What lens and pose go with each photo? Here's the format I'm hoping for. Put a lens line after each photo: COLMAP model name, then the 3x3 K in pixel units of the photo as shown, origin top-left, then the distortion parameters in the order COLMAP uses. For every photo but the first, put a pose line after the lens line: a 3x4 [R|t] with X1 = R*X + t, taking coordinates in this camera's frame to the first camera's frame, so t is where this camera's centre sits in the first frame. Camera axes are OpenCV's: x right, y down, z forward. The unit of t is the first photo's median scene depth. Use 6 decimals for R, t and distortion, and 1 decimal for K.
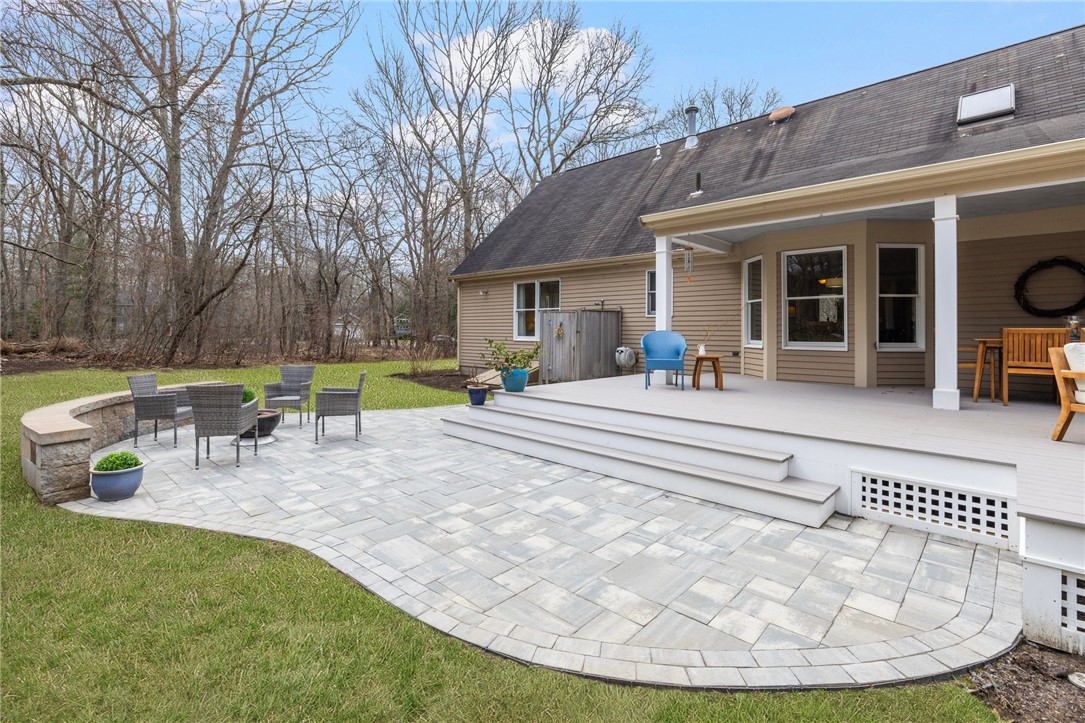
lens RADIAL K [[490.8, 0, 541.8], [0, 490.8, 318.2], [0, 0, 1]] dist [-0.001048, 0.000719]
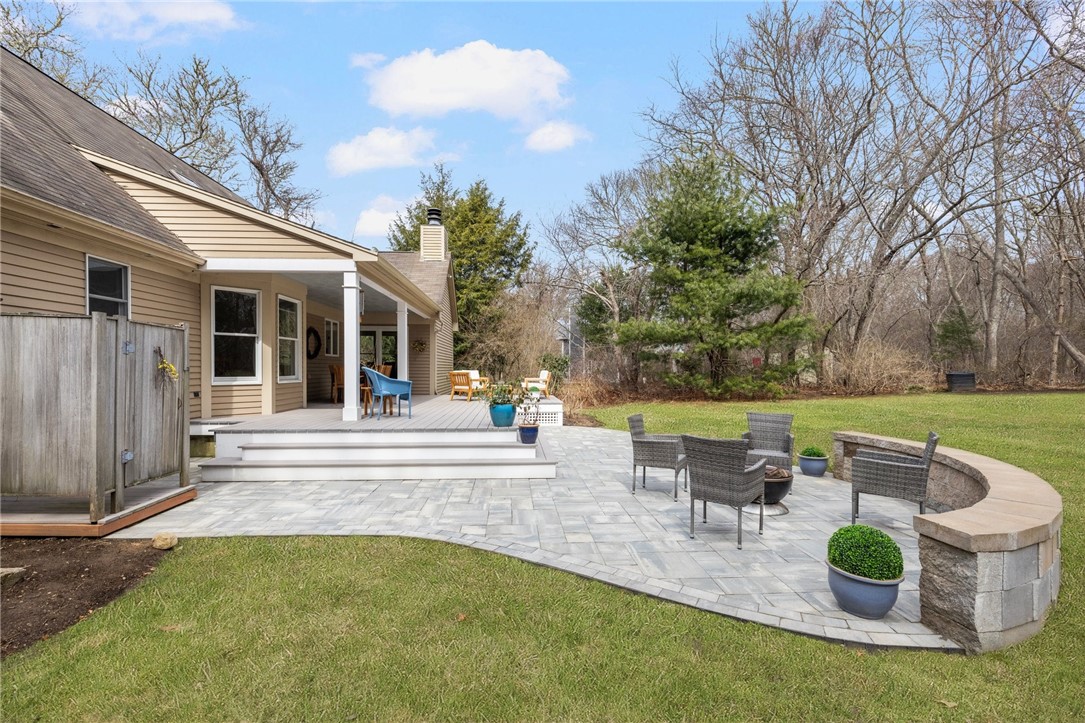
lens RADIAL K [[466.5, 0, 523.8], [0, 466.5, 357.9], [0, 0, 1]] dist [0.000010, 0.000124]
pose [[-0.692199, 0.007482, 0.721668, -0.682259], [-0.026356, 0.999017, -0.035637, 0.030559], [-0.721226, -0.043688, -0.691321, 1.427131]]
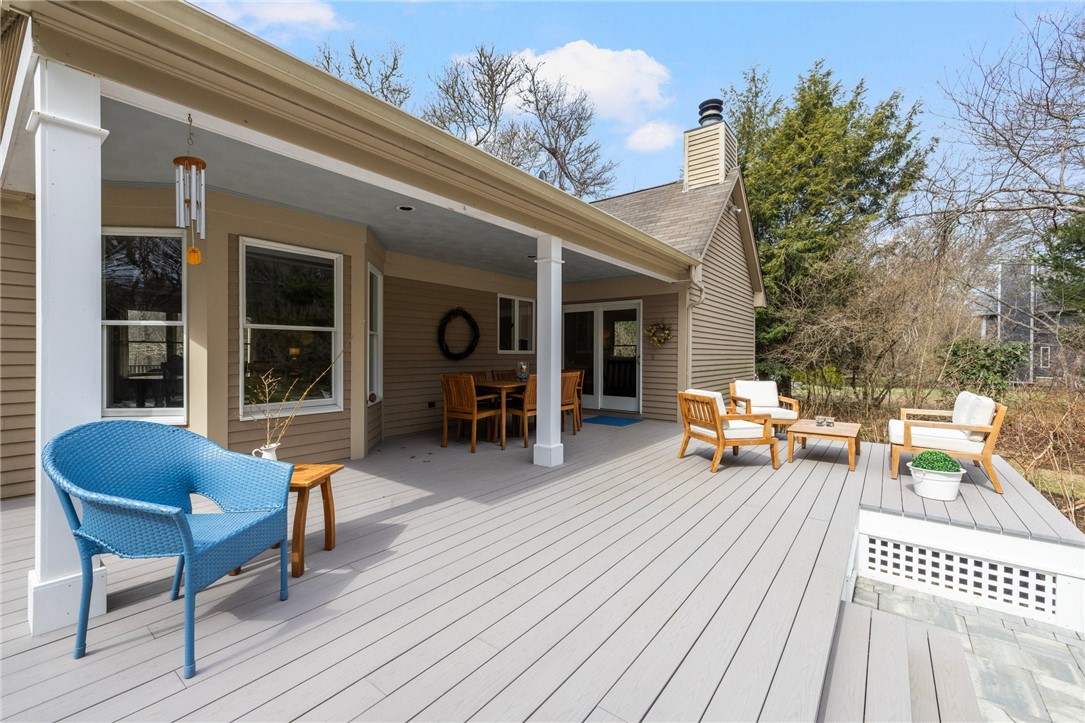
lens RADIAL K [[466.5, 0, 523.8], [0, 466.5, 357.9], [0, 0, 1]] dist [0.000010, 0.000124]
pose [[-0.076242, -0.015499, 0.996969, -0.041900], [-0.032534, 0.999385, 0.013049, -0.023600], [-0.996558, -0.031441, -0.076700, 0.800141]]
